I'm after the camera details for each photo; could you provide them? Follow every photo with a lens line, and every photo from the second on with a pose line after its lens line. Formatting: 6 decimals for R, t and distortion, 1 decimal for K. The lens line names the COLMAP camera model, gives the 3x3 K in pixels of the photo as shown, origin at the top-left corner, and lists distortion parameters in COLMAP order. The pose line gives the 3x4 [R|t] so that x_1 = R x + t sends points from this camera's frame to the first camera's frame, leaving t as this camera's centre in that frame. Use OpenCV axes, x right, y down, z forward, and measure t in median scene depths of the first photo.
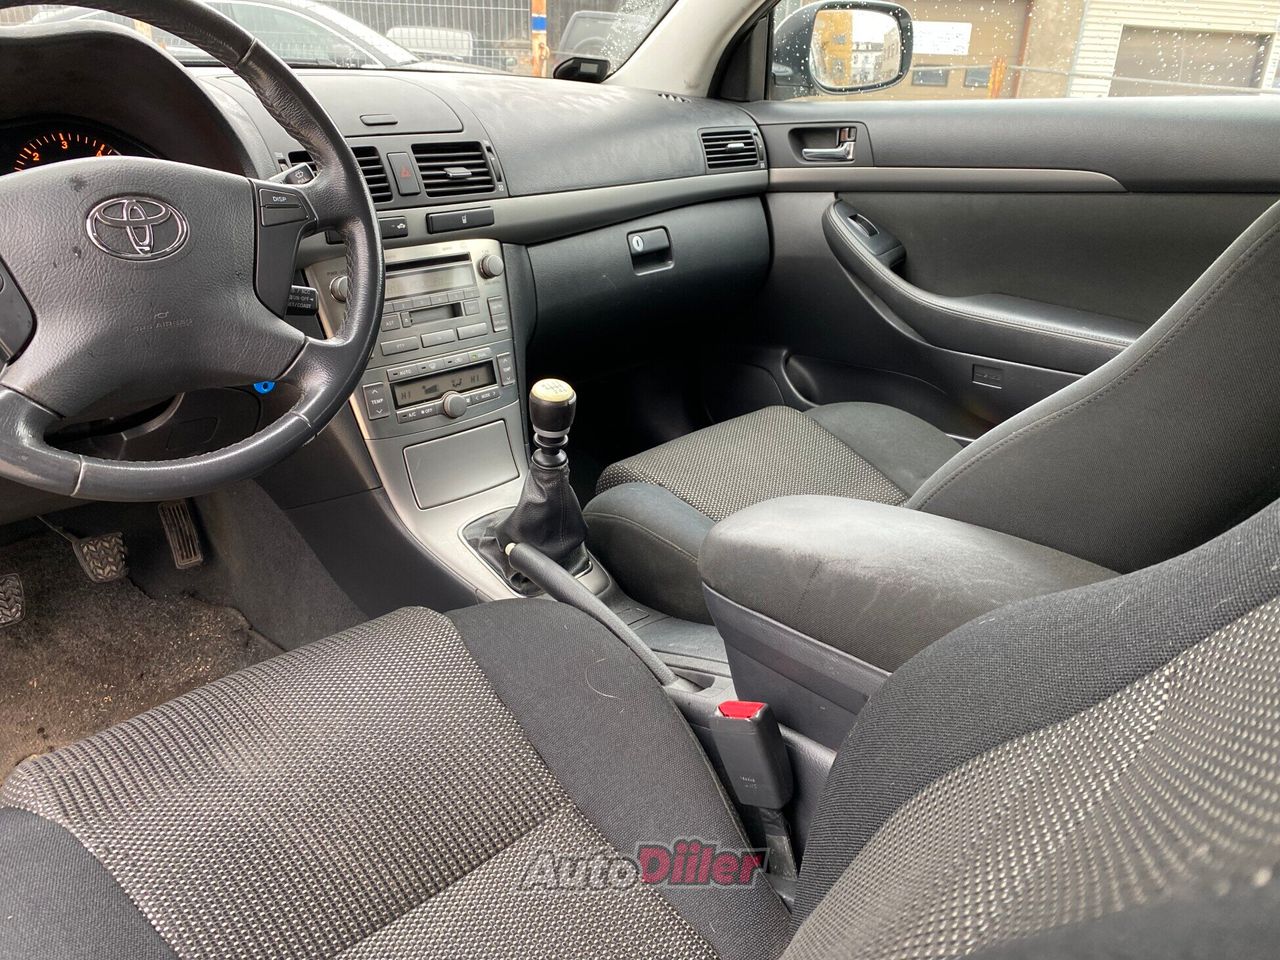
lens RADIAL K [[986.5, 0, 640.0], [0, 986.5, 480.0], [0, 0, 1]] dist [0.064204, -0.068724]
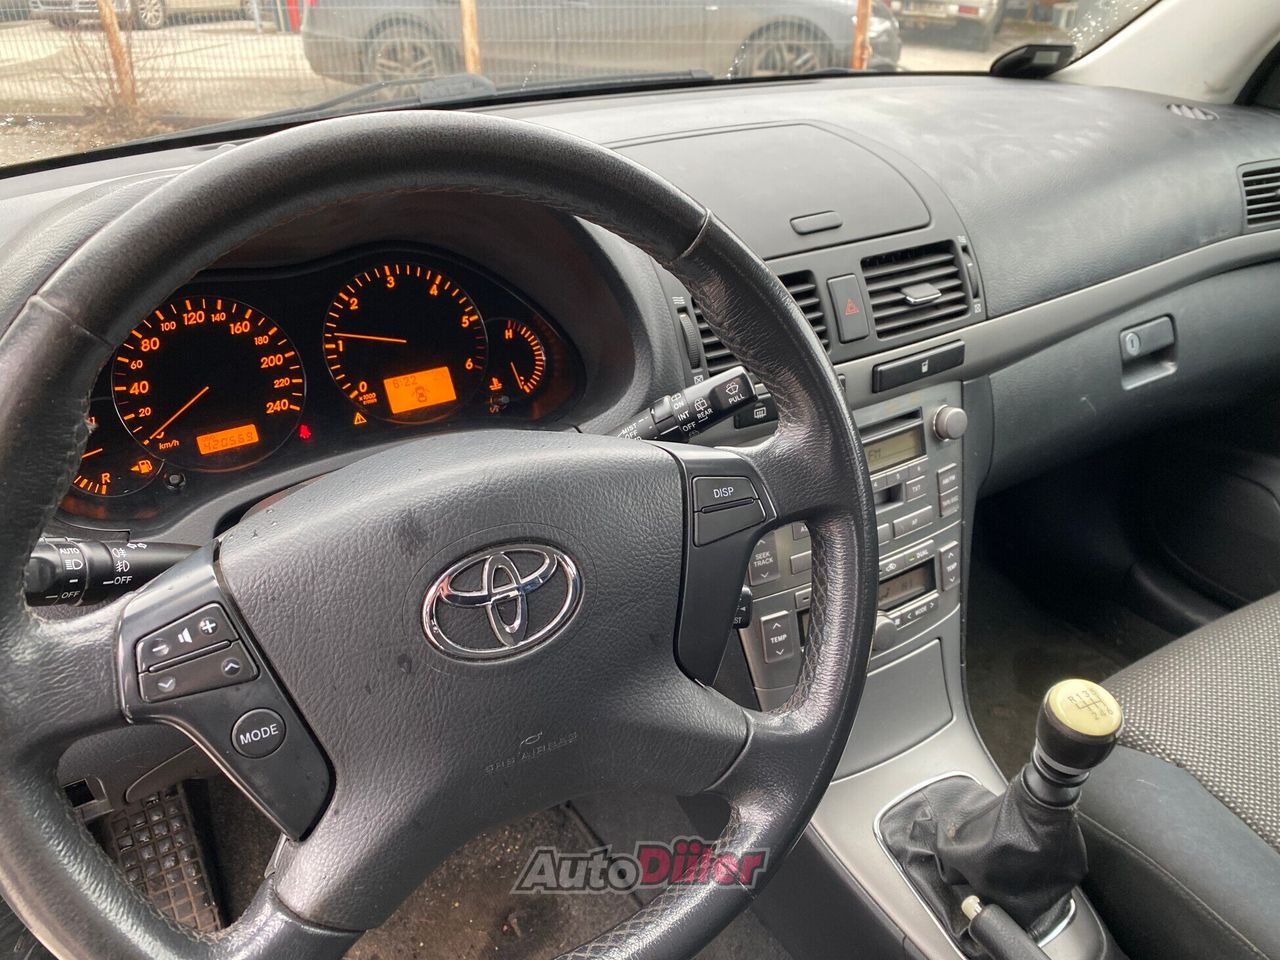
lens RADIAL K [[997.2, 0, 640.0], [0, 997.2, 480.0], [0, 0, 1]] dist [0.006877, -0.002221]
pose [[0.963636, 0.088903, -0.251994, -0.182711], [-0.066883, 0.993261, 0.094657, -0.233927], [0.258711, -0.074361, 0.963088, 0.302788]]
